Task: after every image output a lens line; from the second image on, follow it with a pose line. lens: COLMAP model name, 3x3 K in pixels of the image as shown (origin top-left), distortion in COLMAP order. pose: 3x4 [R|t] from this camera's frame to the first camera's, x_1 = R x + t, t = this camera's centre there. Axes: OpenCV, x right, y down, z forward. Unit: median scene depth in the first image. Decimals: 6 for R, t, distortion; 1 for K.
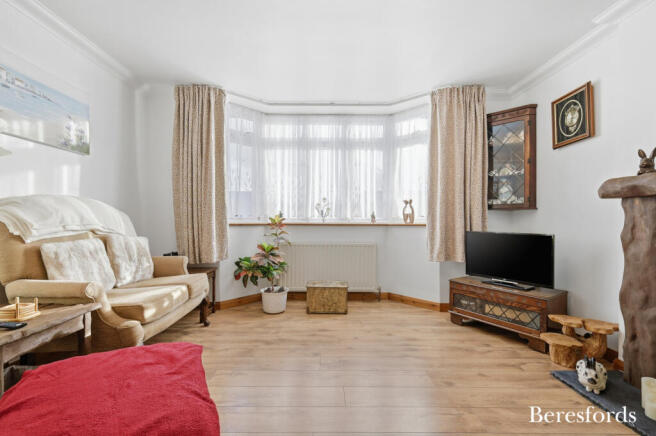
lens RADIAL K [[300.4, 0, 328.0], [0, 300.4, 218.0], [0, 0, 1]] dist [-0.001656, -0.000374]
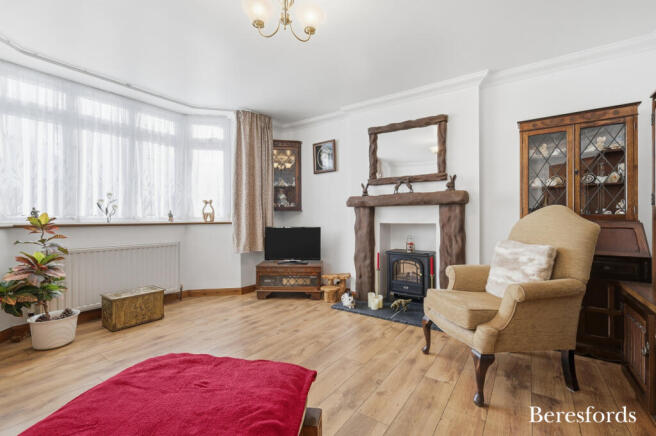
lens RADIAL K [[290.7, 0, 344.7], [0, 290.7, 217.8], [0, 0, 1]] dist [0.000908, 0.000207]
pose [[0.540731, -0.004741, 0.841182, -0.399083], [-0.002227, 0.999973, 0.007068, -0.006165], [-0.841193, -0.005695, 0.540705, 0.021545]]
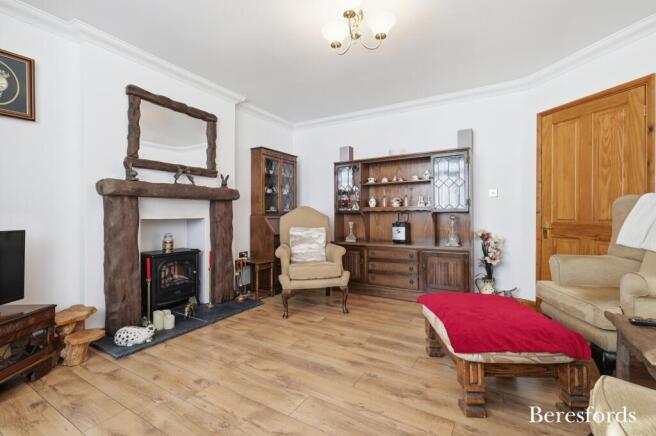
lens RADIAL K [[282.5, 0, 329.2], [0, 282.5, 214.5], [0, 0, 1]] dist [-0.000466, -0.000076]
pose [[-0.863634, -0.006011, 0.504083, -0.254433], [-0.008977, 0.999954, -0.003456, 0.006209], [-0.504039, -0.007509, -0.863648, 0.955984]]
